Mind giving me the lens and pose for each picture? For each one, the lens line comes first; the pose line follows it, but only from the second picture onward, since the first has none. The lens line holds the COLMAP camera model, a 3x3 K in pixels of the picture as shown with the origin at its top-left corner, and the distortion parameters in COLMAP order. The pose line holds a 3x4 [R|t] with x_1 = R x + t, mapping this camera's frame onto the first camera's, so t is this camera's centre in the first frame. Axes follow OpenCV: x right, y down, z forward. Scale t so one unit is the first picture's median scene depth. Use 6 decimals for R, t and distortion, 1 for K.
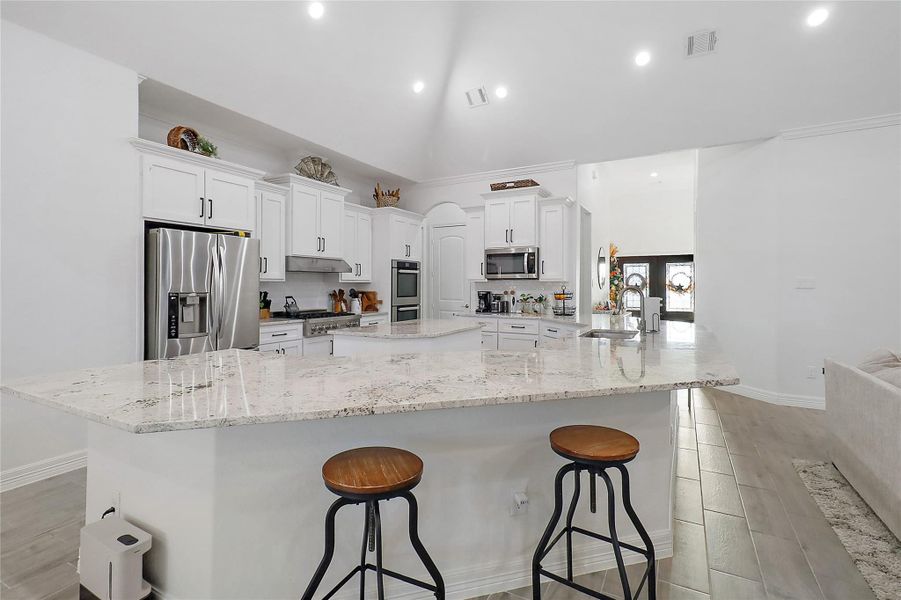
lens RADIAL K [[418.8, 0, 452.5], [0, 418.8, 291.3], [0, 0, 1]] dist [0.018447, 0.000504]
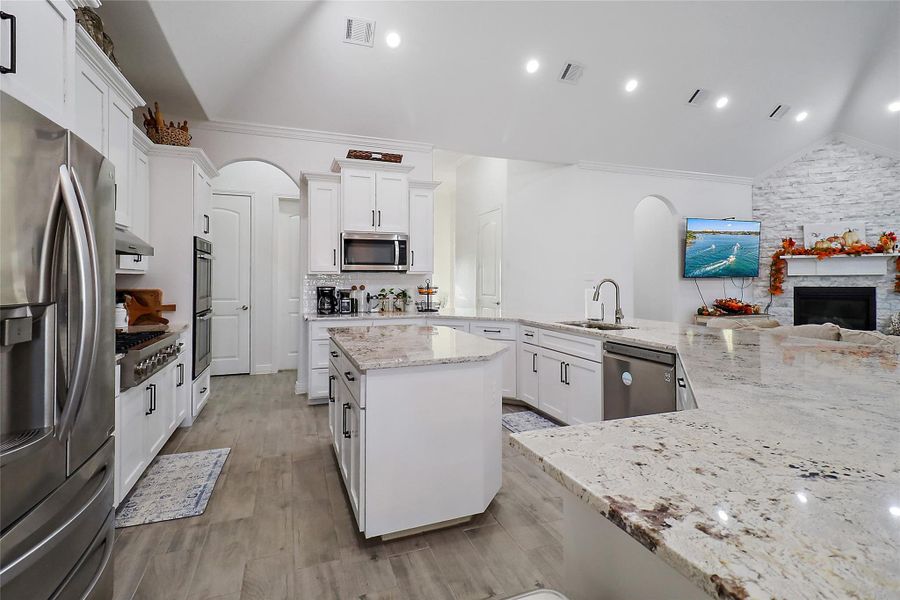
lens RADIAL K [[419.4, 0, 439.4], [0, 419.4, 279.2], [0, 0, 1]] dist [0.010718, -0.000219]
pose [[0.672388, -0.002514, 0.740194, -0.374694], [0.013469, 0.999870, -0.008839, -0.004166], [-0.740076, 0.015913, 0.672335, 0.350770]]
